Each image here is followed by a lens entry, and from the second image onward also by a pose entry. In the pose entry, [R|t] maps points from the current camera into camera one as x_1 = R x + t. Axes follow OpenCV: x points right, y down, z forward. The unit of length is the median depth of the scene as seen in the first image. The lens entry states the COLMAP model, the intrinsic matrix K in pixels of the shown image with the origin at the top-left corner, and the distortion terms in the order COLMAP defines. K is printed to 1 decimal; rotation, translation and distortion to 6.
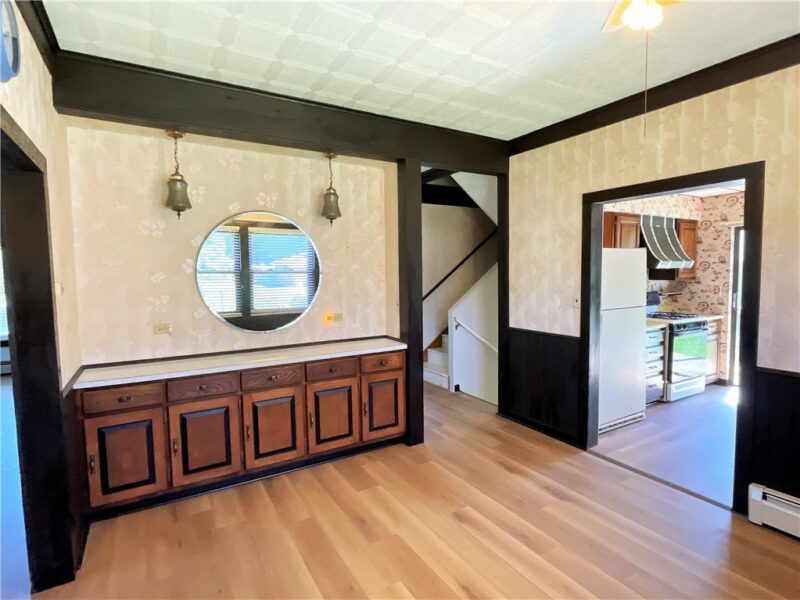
lens RADIAL K [[411.1, 0, 400.0], [0, 411.1, 300.0], [0, 0, 1]] dist [-0.000422, -0.000456]
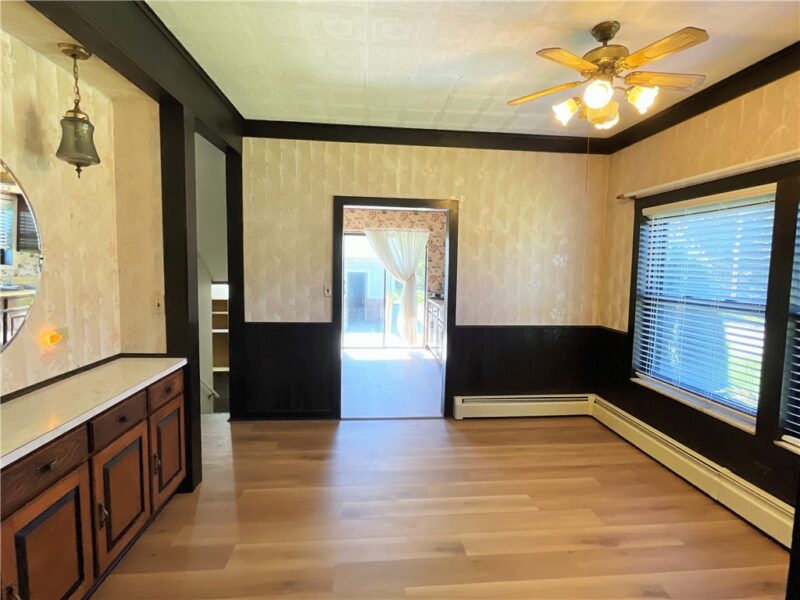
lens RADIAL K [[402.7, 0, 400.0], [0, 402.7, 300.0], [0, 0, 1]] dist [-0.002539, -0.000237]
pose [[0.440852, -0.059902, 0.895579, -0.457699], [0.036665, 0.998140, 0.048713, -0.017980], [-0.896831, 0.011361, 0.442228, 0.332162]]
